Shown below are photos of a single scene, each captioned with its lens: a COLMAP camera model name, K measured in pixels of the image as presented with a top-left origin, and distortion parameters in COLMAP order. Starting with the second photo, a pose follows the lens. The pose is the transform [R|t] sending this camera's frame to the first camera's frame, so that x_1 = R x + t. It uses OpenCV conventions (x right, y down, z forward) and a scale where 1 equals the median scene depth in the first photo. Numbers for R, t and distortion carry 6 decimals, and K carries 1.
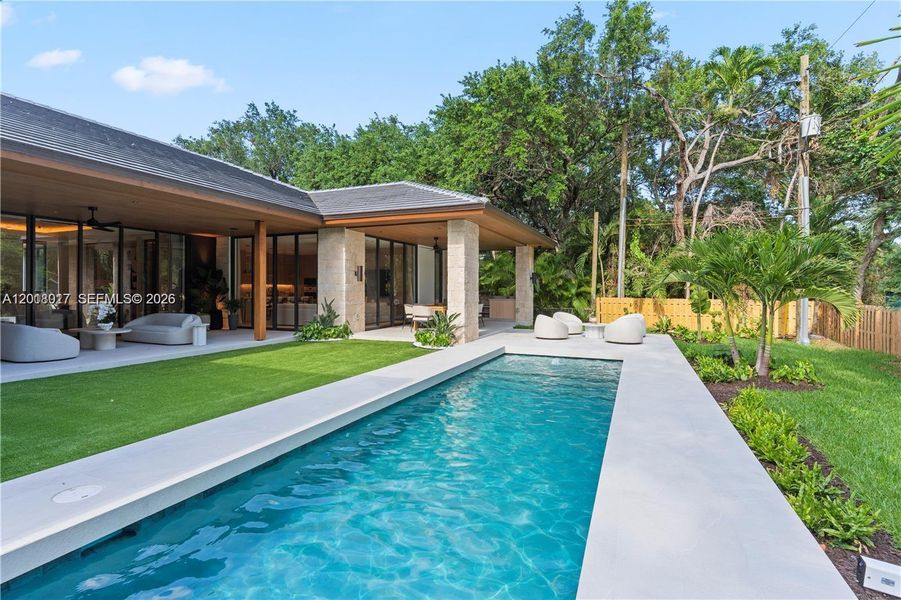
lens RADIAL K [[432.7, 0, 454.4], [0, 432.7, 289.3], [0, 0, 1]] dist [0.000066, 0.000272]
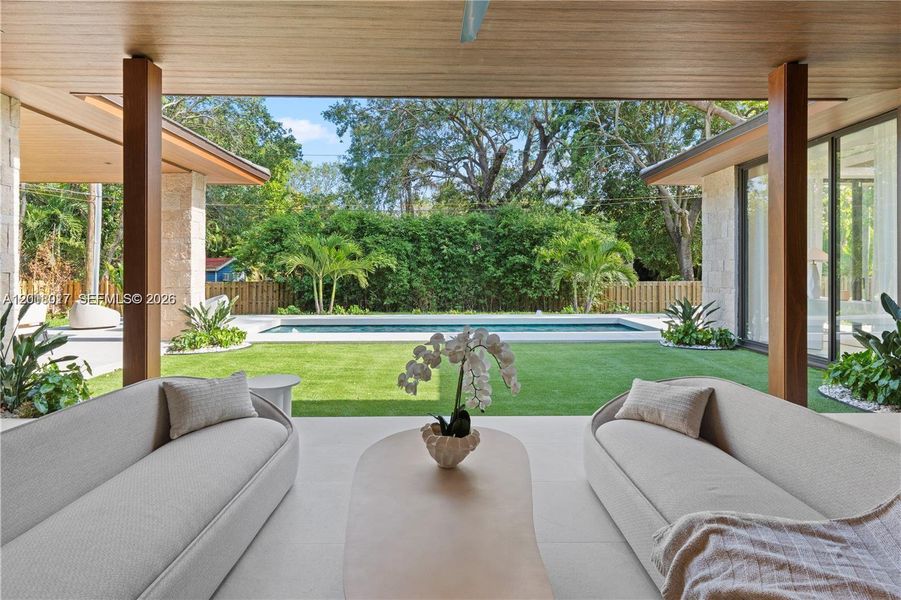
lens RADIAL K [[435.3, 0, 451.4], [0, 435.3, 273.0], [0, 0, 1]] dist [-0.002140, -0.000751]
pose [[-0.406797, -0.005468, 0.913502, -0.606395], [-0.003371, 0.999984, 0.004484, 0.001453], [-0.913512, -0.001255, -0.406809, 0.660037]]
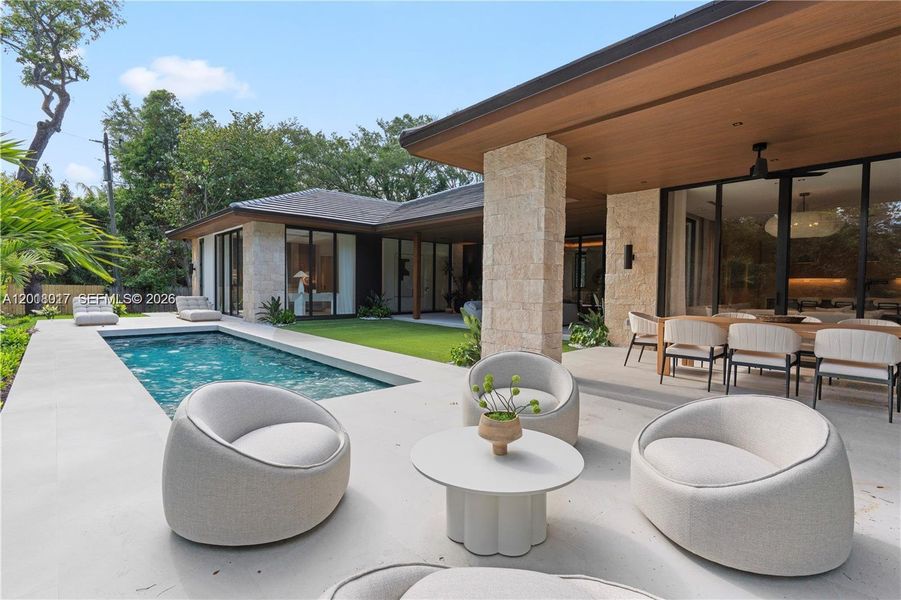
lens RADIAL K [[425.3, 0, 446.5], [0, 425.3, 301.7], [0, 0, 1]] dist [0.001941, 0.000080]
pose [[-0.410580, 0.024865, -0.911485, 0.400628], [-0.010933, 0.999422, 0.032189, 0.011341], [0.911759, 0.023181, -0.410071, 0.851496]]
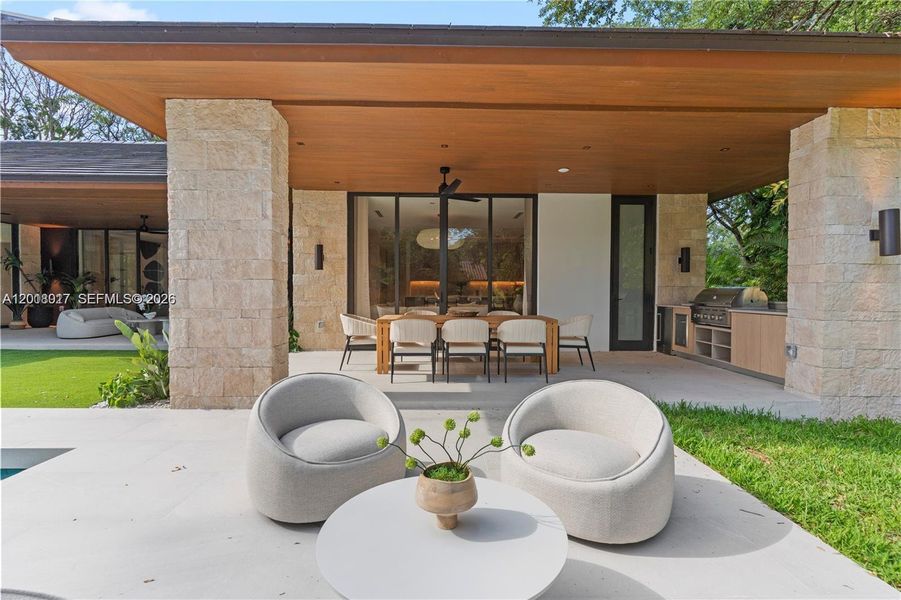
lens RADIAL K [[425.3, 0, 446.5], [0, 425.3, 301.7], [0, 0, 1]] dist [0.001941, 0.000080]
pose [[0.412803, 0.022646, -0.910539, 0.353515], [-0.001609, 0.999707, 0.024135, 0.011092], [0.910819, -0.008498, 0.412718, 0.766344]]
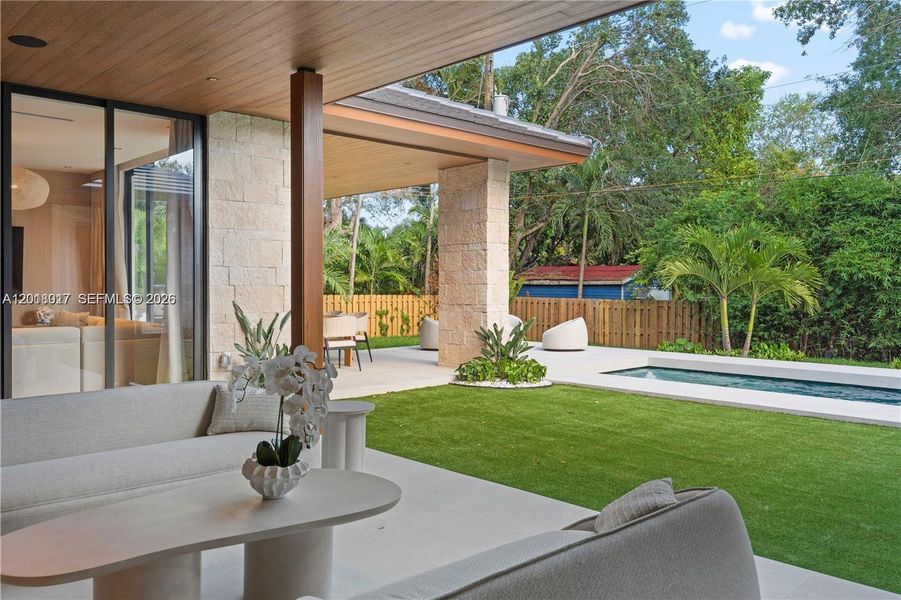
lens RADIAL K [[714.1, 0, 452.9], [0, 714.1, 291.5], [0, 0, 1]] dist [0.000527, -0.002268]
pose [[0.398863, -0.010283, 0.916953, -0.643680], [-0.003232, 0.999915, 0.012620, 0.001006], [-0.917005, -0.007997, 0.398796, 0.491785]]
